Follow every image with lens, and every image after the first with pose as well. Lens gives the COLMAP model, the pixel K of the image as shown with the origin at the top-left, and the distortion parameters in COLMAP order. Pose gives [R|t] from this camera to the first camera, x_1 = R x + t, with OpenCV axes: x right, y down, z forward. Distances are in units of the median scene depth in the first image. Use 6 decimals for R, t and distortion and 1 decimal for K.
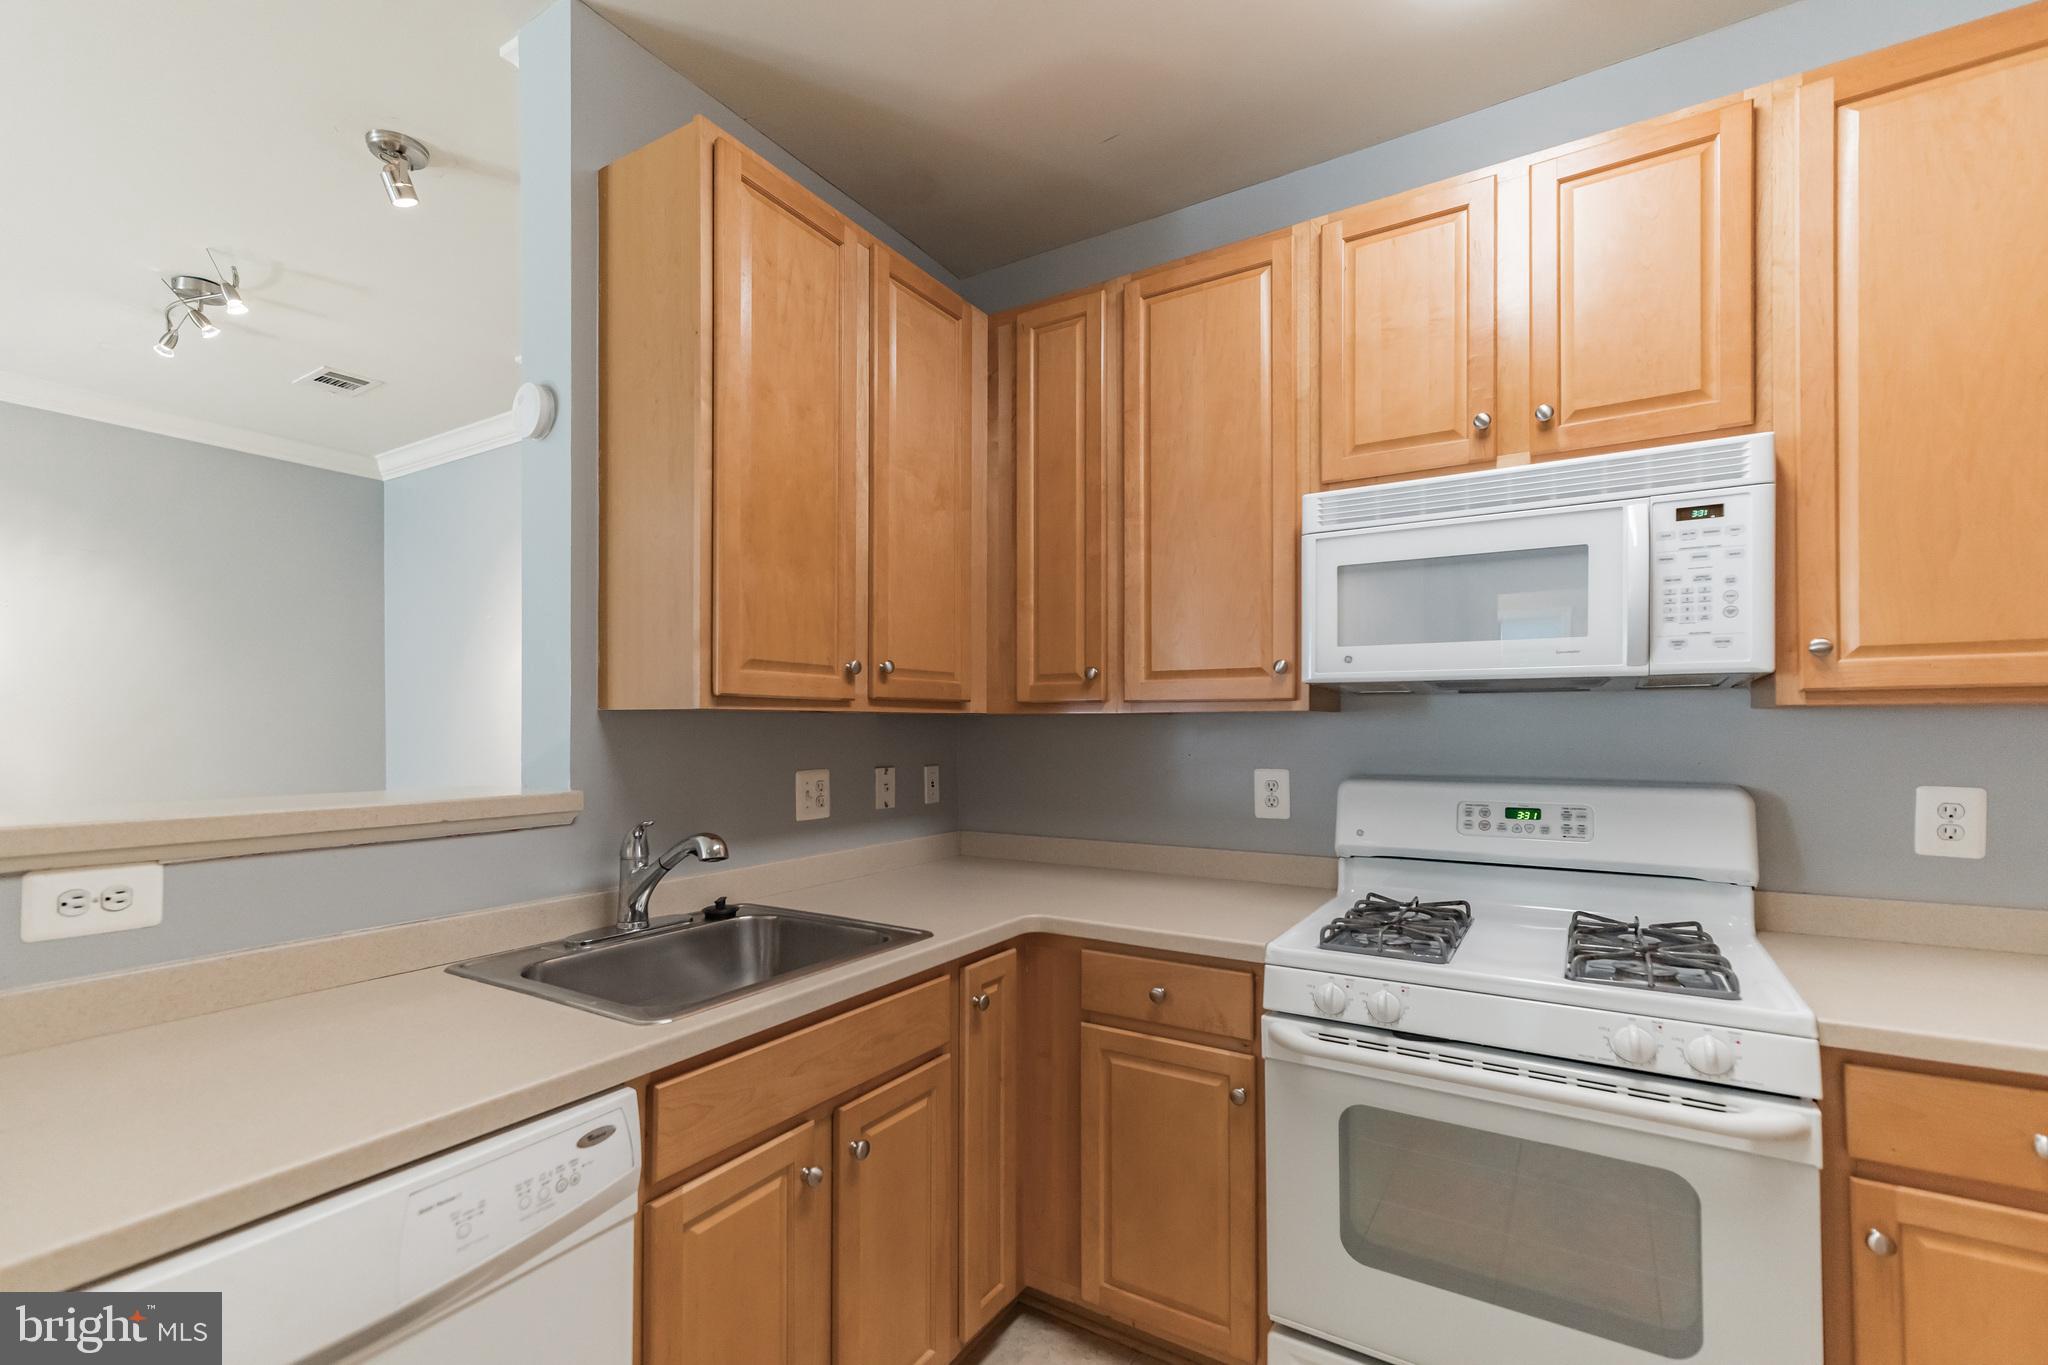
lens RADIAL K [[888.0, 0, 1020.9], [0, 888.0, 717.9], [0, 0, 1]] dist [0.008576, 0.000247]
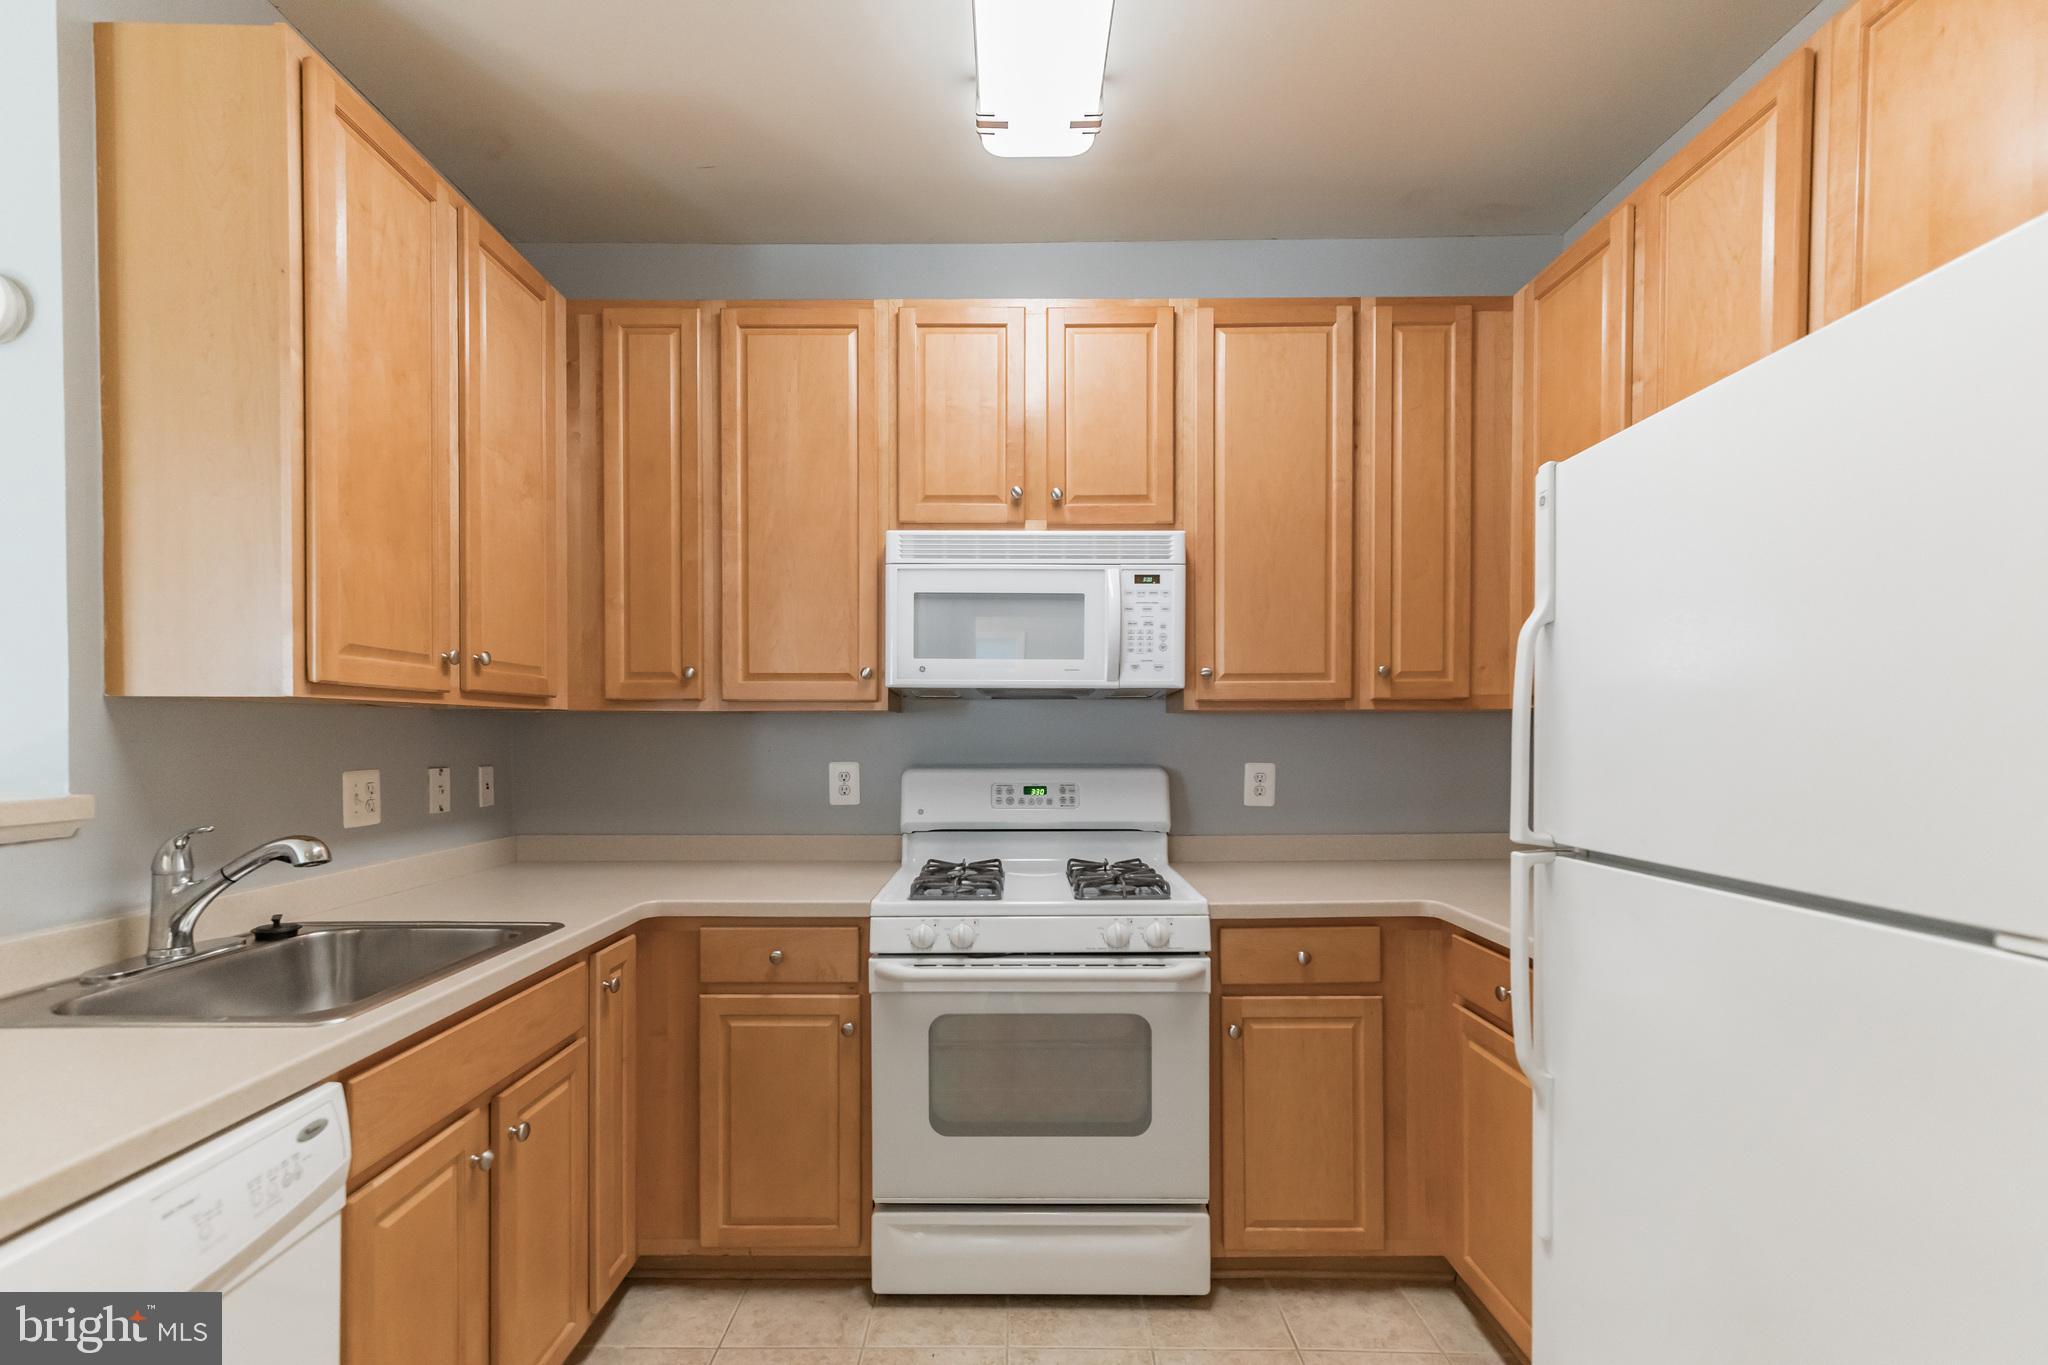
lens RADIAL K [[888.0, 0, 1026.2], [0, 888.0, 737.7], [0, 0, 1]] dist [0.008576, 0.000247]
pose [[0.844134, -0.003108, 0.536124, -0.189690], [-0.005443, 0.999882, 0.014367, 0.011903], [-0.536105, -0.015046, 0.844017, -0.133354]]
